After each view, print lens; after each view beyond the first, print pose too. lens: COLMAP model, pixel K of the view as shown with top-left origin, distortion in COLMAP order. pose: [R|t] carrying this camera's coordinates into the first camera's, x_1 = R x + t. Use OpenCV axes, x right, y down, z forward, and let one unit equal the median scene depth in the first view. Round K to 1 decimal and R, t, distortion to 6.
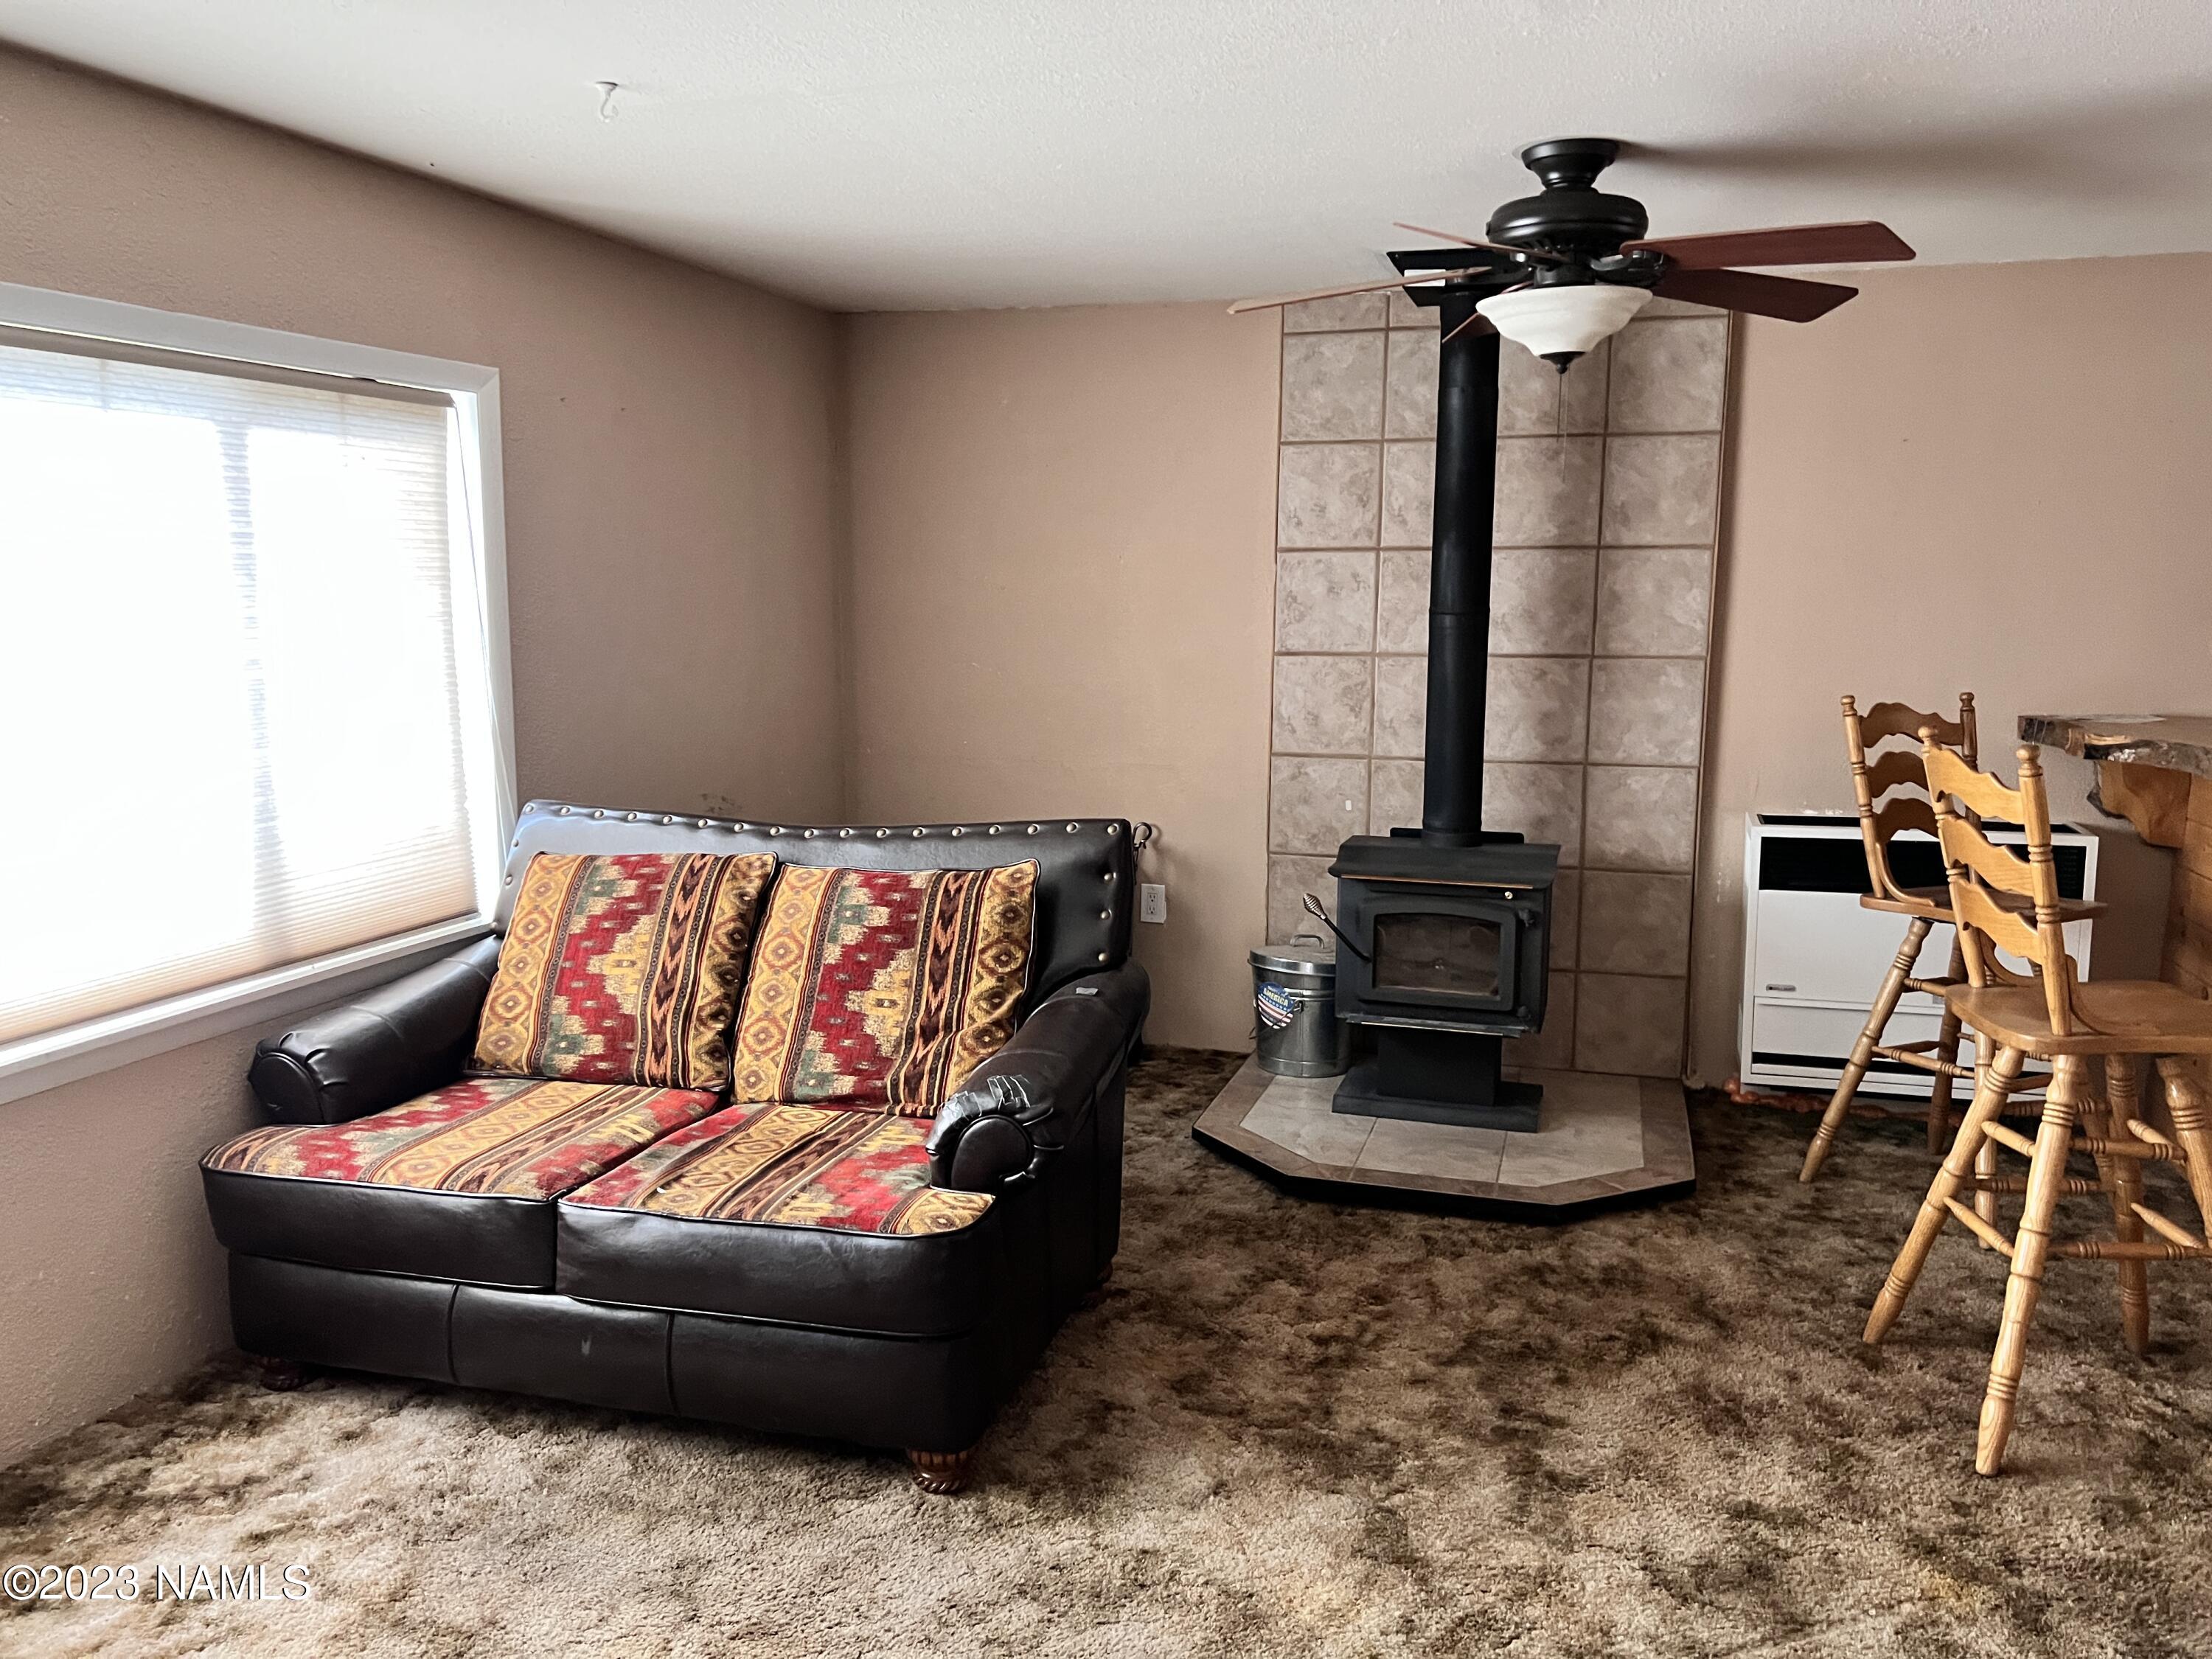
lens RADIAL K [[1666.2, 0, 1103.5], [0, 1666.2, 831.3], [0, 0, 1]] dist [0.009709, -0.000961]
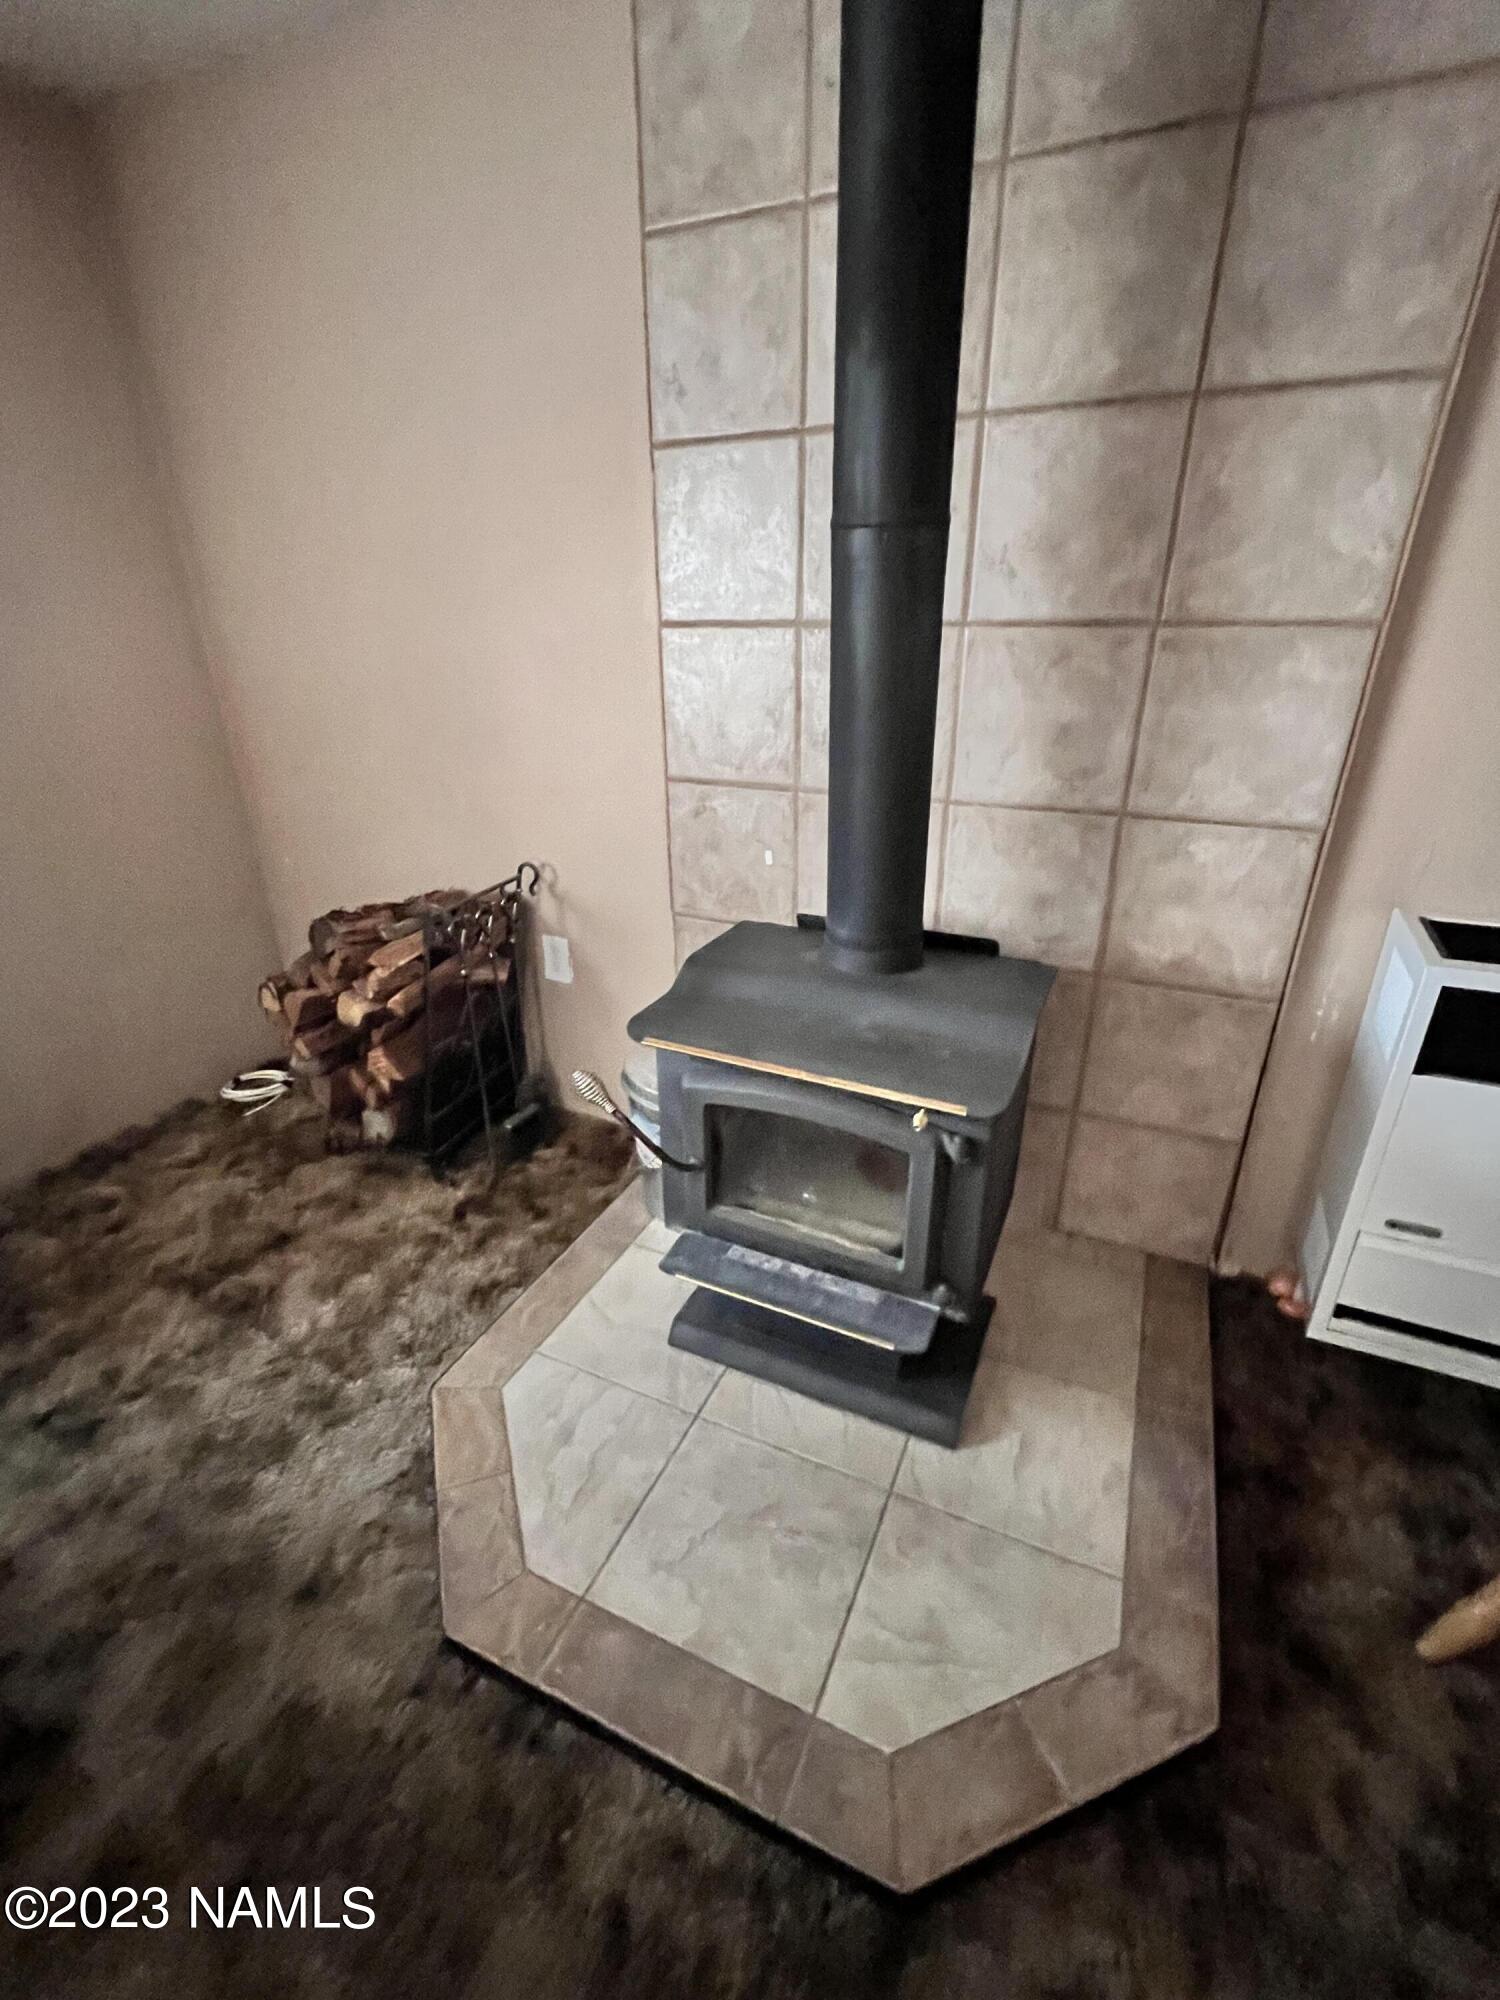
lens RADIAL K [[881.7, 0, 755.0], [0, 881.7, 1005.8], [0, 0, 1]] dist [-0.012316, 0.002279]
pose [[0.991697, 0.042036, -0.121529, 0.199565], [-0.006144, 0.959472, 0.281736, -0.063495], [0.128447, -0.278650, 0.951765, 0.663591]]
